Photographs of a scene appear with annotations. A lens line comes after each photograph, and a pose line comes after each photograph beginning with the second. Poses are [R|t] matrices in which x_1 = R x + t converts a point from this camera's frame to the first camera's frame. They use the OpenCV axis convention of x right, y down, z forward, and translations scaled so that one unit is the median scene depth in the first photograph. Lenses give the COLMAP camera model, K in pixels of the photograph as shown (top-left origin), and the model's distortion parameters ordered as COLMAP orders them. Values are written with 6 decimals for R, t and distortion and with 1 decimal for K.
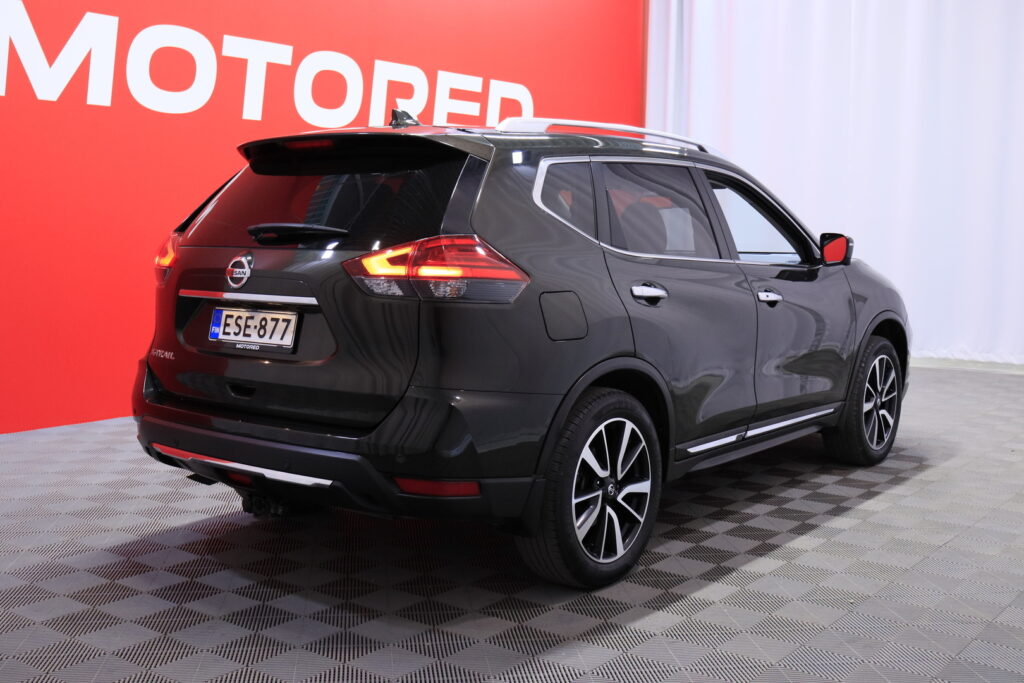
lens RADIAL K [[1168.5, 0, 512.0], [0, 1168.5, 341.5], [0, 0, 1]] dist [-0.005060, -0.011085]
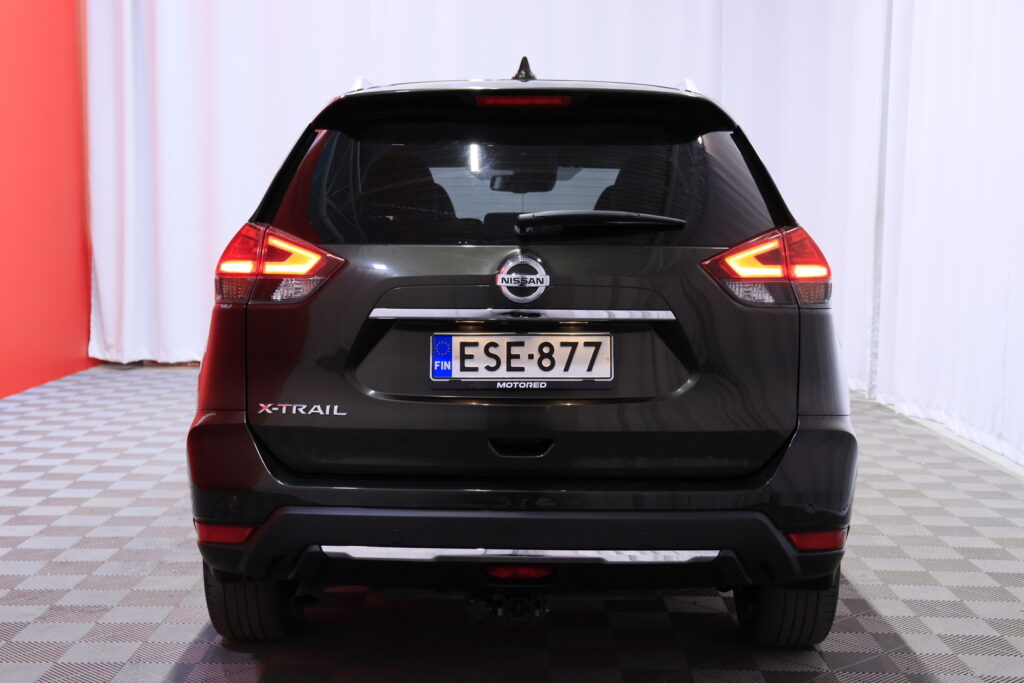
lens RADIAL K [[1424.8, 0, 512.0], [0, 1424.8, 341.5], [0, 0, 1]] dist [0.086671, 0.031471]
pose [[0.795575, -0.053578, 0.603481, -0.752000], [0.058636, 0.998215, 0.011323, -0.032057], [-0.603011, 0.026377, 0.797297, 0.316605]]
